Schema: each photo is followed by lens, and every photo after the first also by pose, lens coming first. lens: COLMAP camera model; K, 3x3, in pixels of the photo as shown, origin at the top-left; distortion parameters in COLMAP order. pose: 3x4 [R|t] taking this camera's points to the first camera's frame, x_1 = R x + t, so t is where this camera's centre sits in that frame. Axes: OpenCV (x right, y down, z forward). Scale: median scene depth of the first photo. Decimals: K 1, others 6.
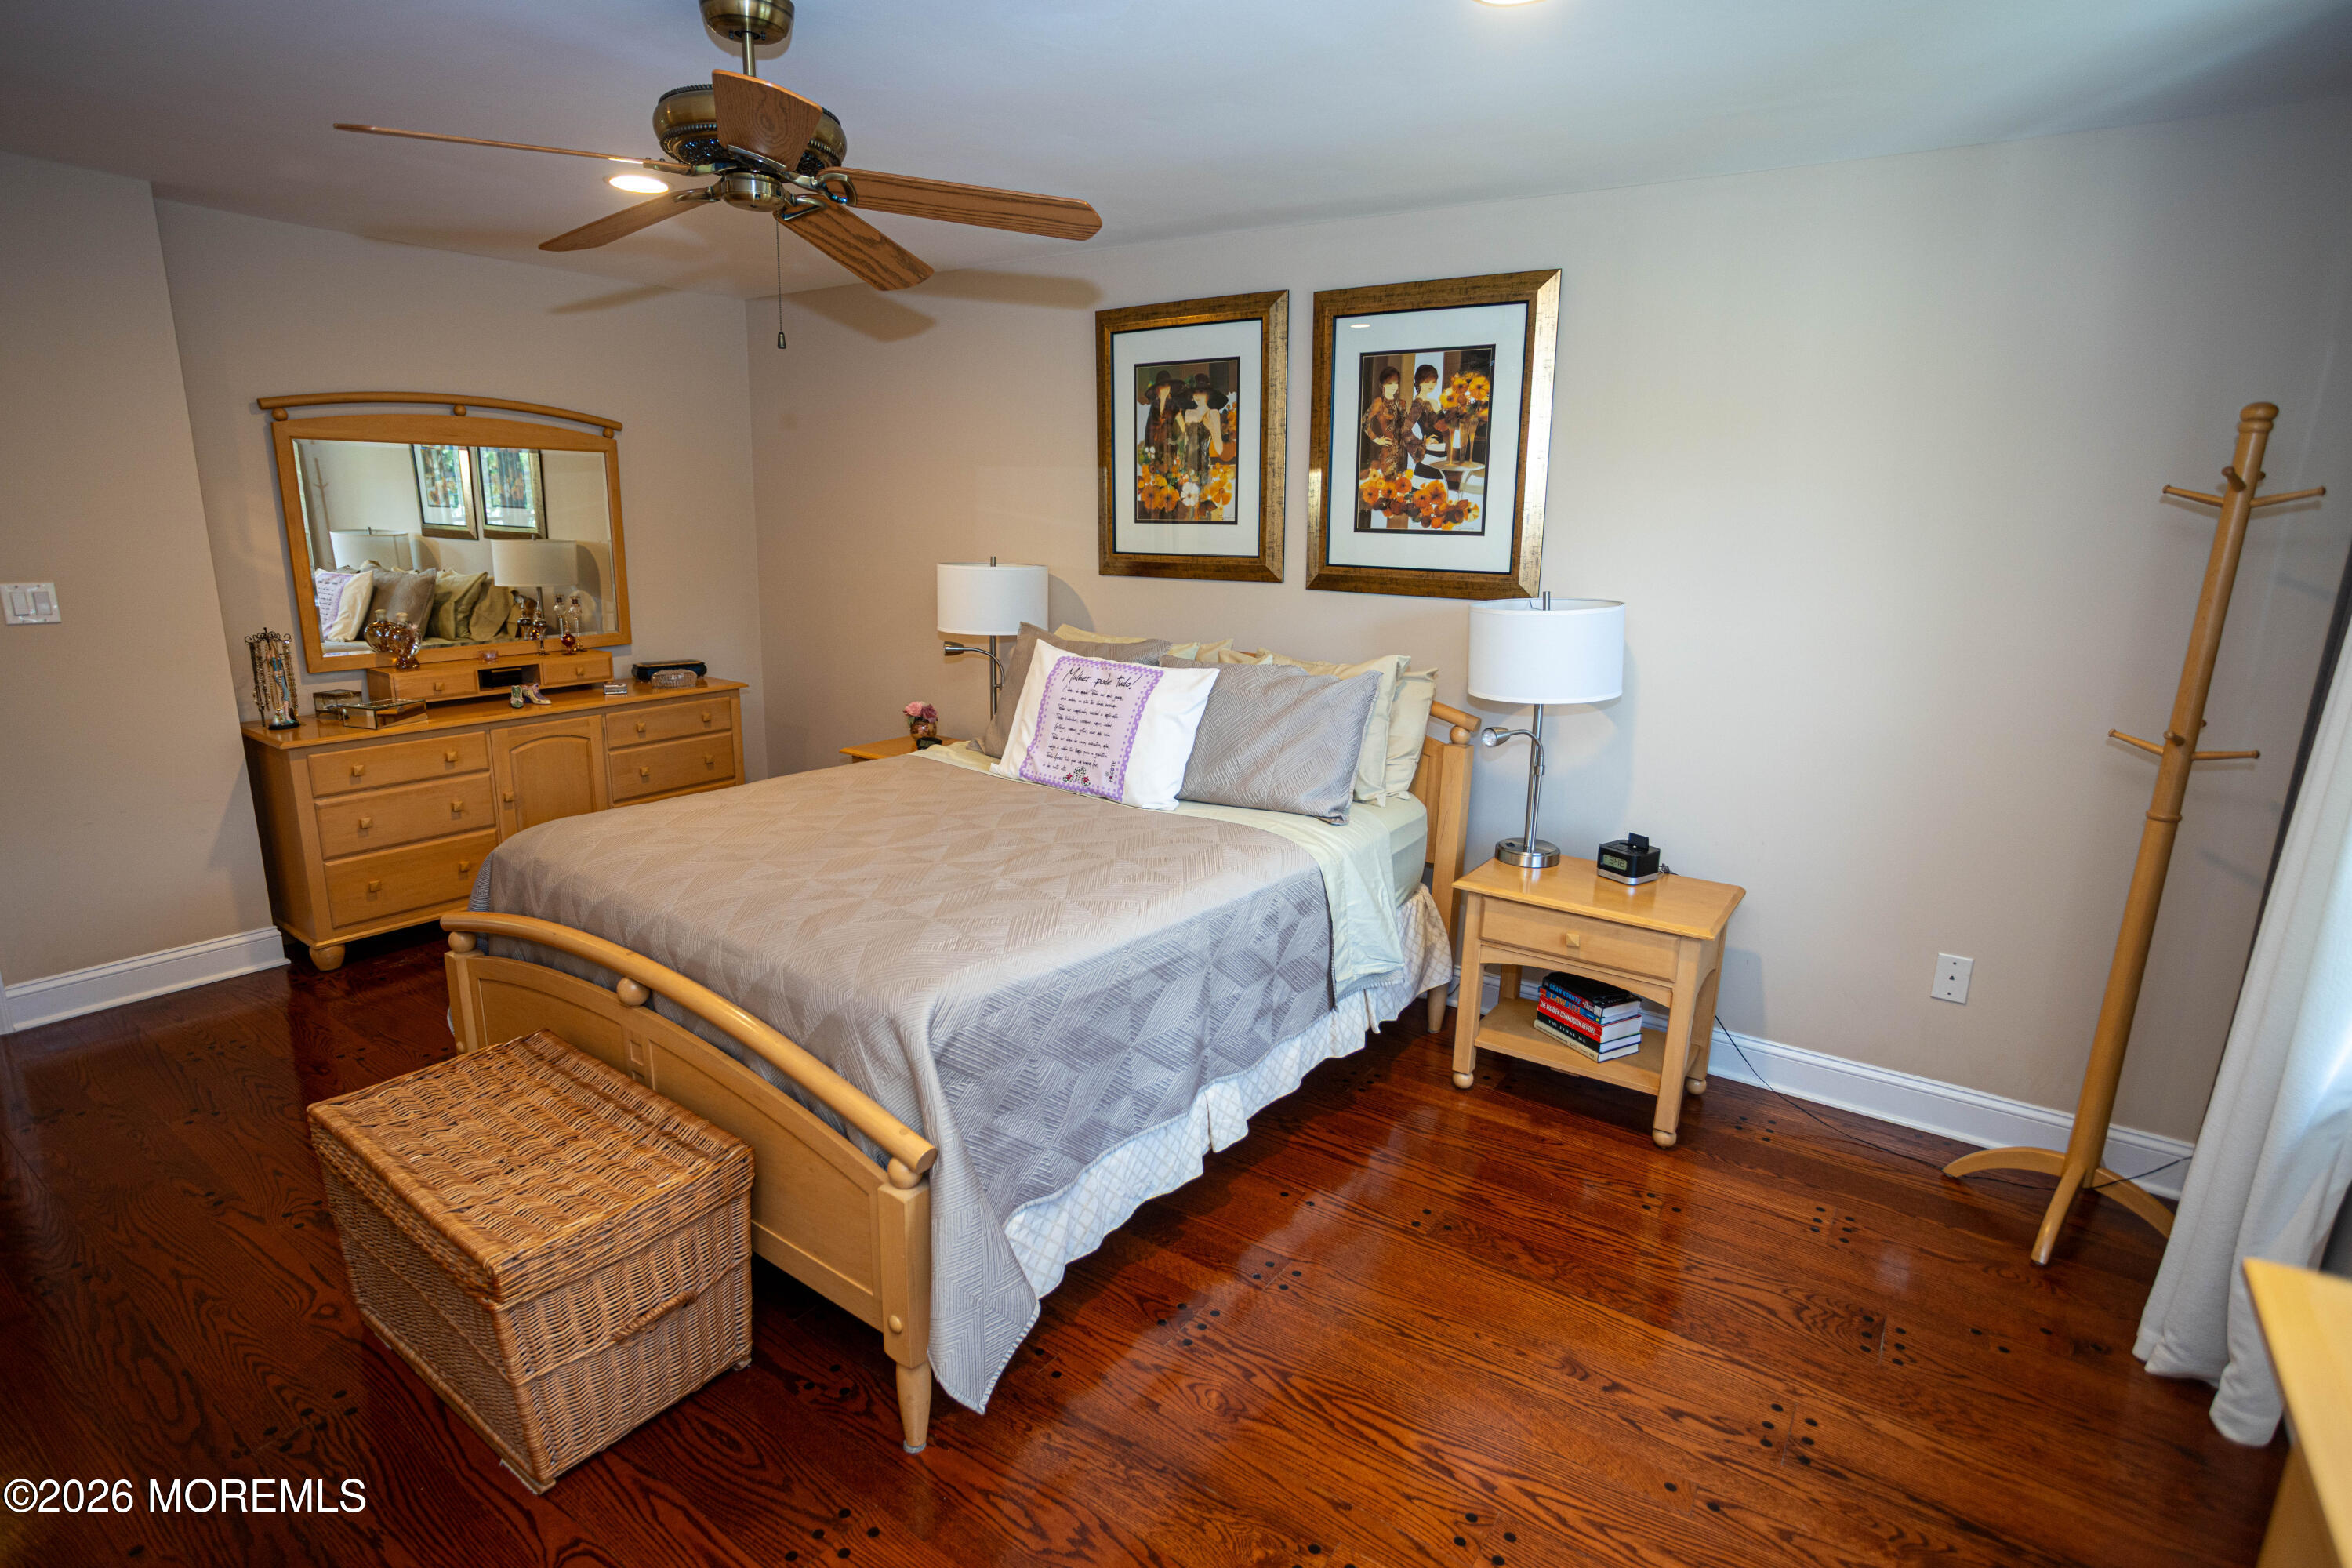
lens RADIAL K [[1177.4, 0, 1165.0], [0, 1177.4, 783.5], [0, 0, 1]] dist [-0.062423, 0.036496]
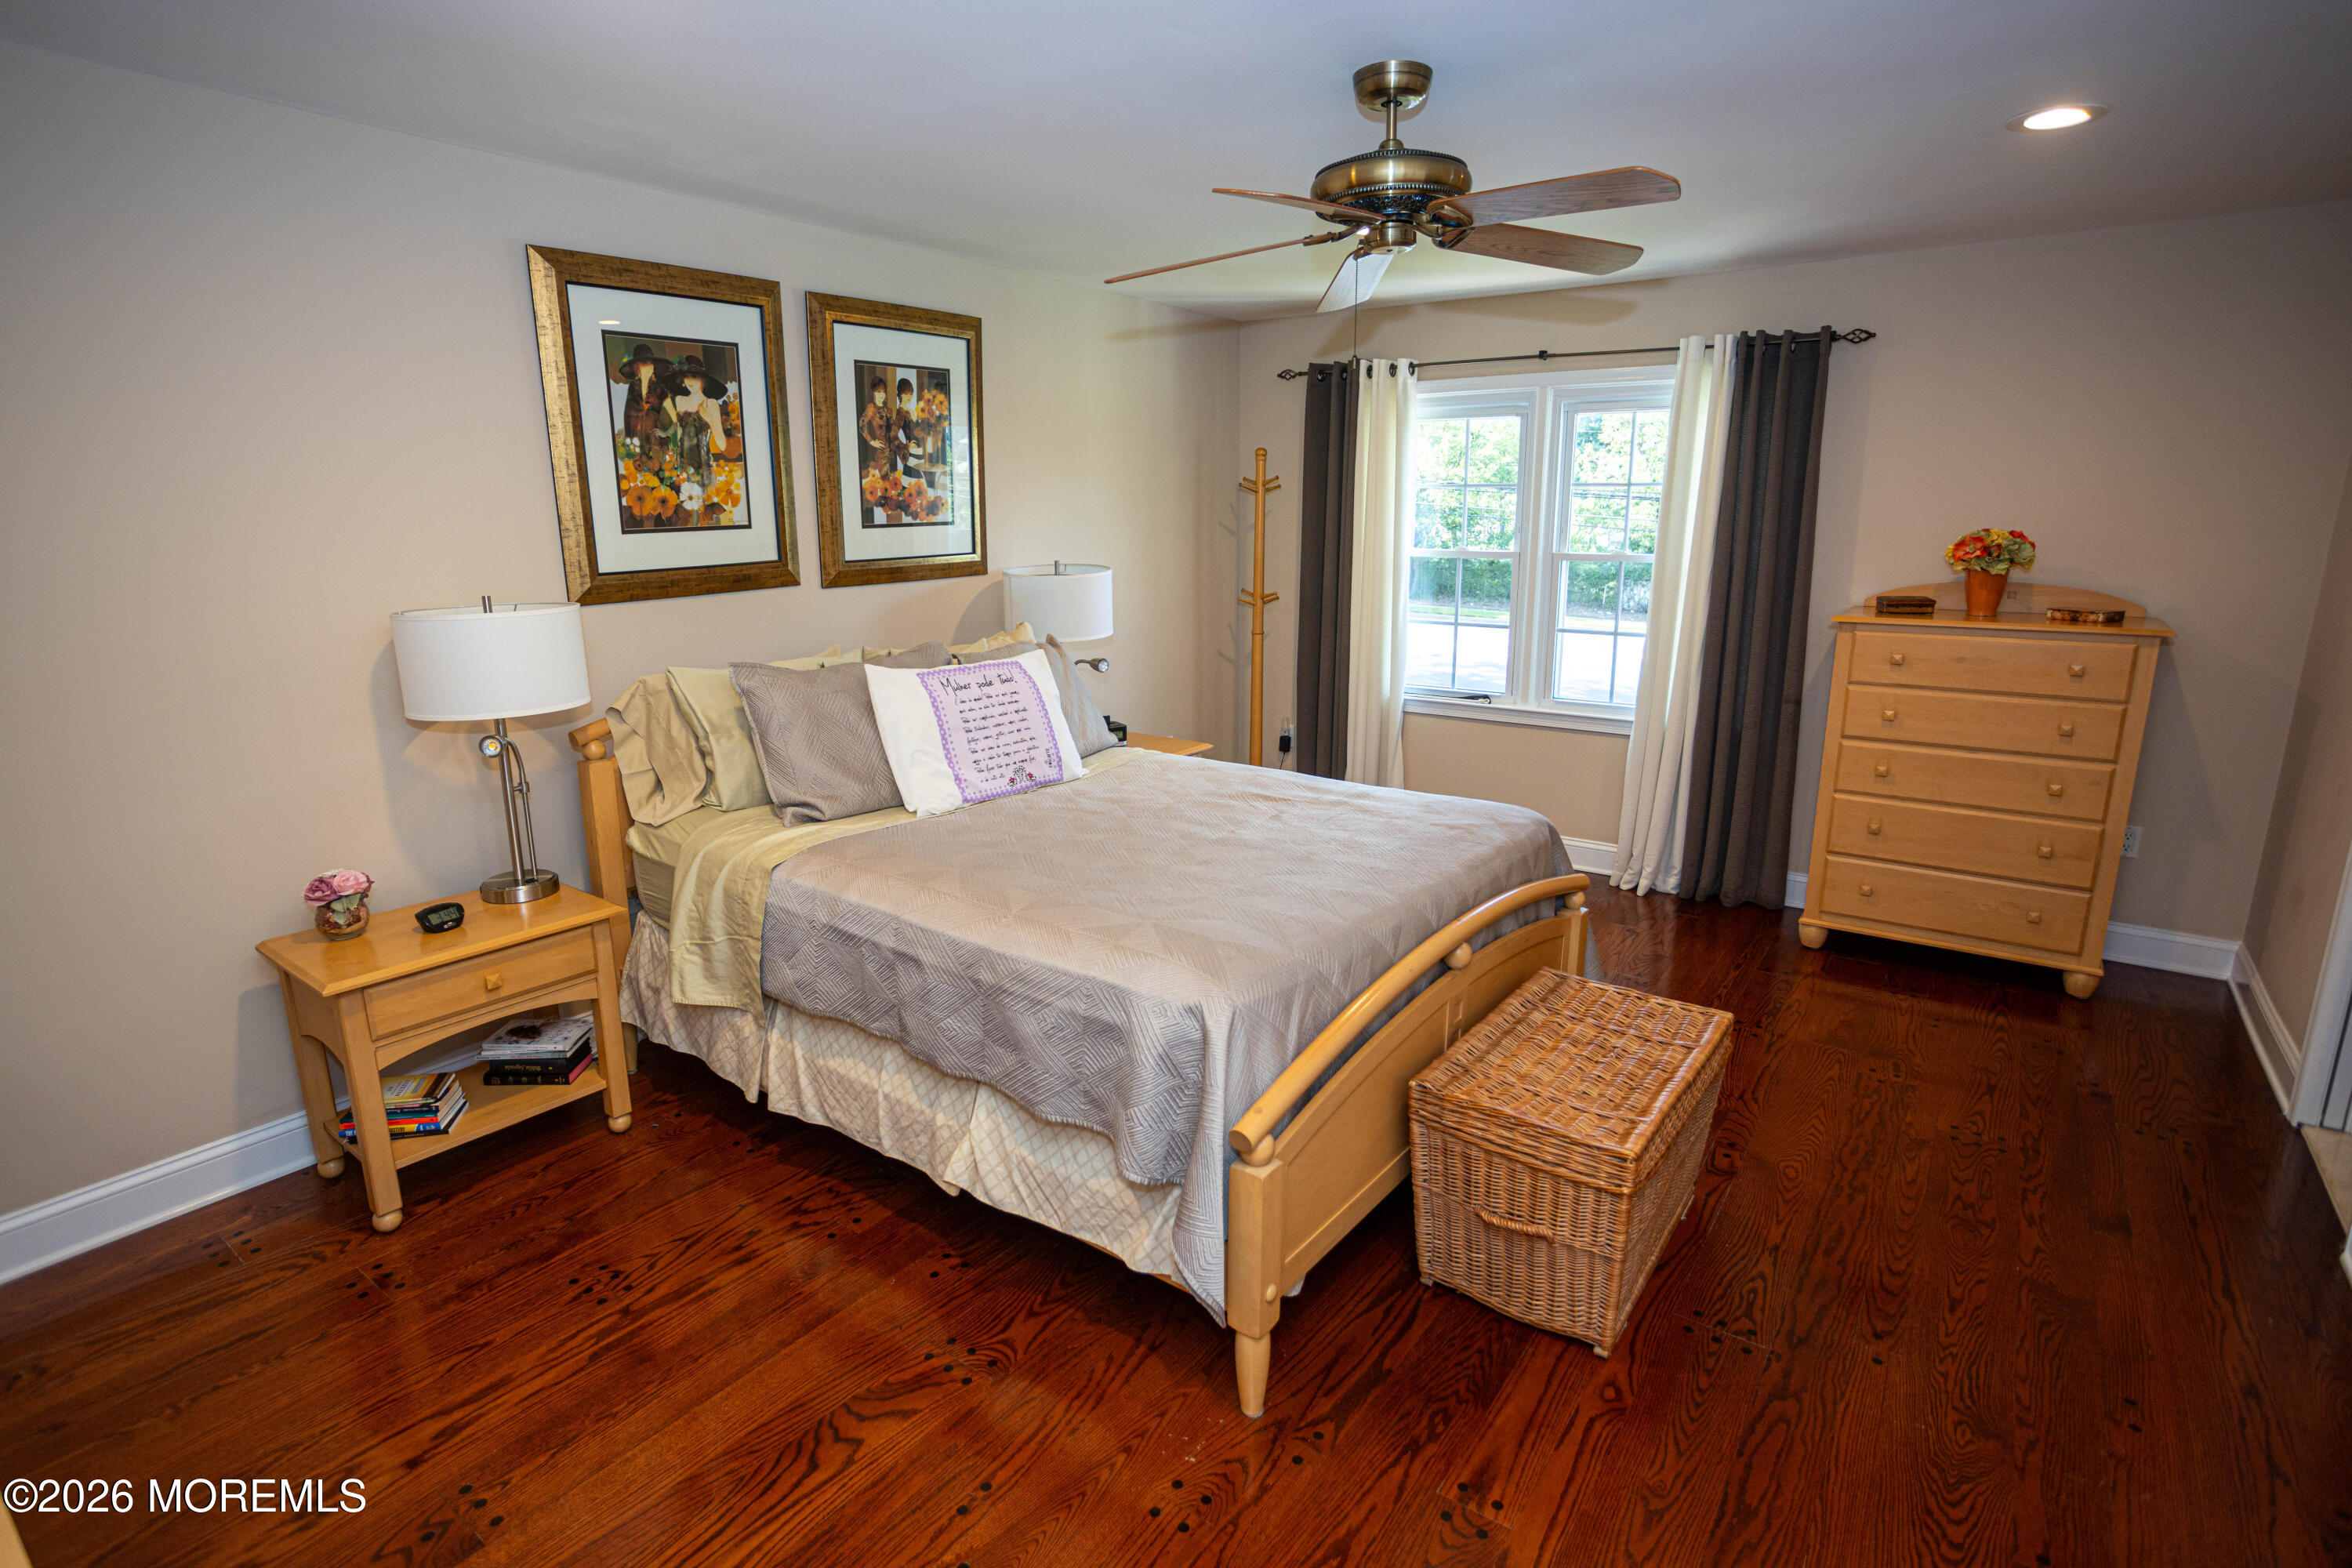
lens RADIAL K [[1177.4, 0, 1165.0], [0, 1177.4, 783.5], [0, 0, 1]] dist [-0.062423, 0.036496]
pose [[0.011609, -0.248801, 0.968485, -0.891051], [0.239230, 0.941114, 0.238902, -0.179459], [-0.970894, 0.228917, 0.070446, 0.692297]]
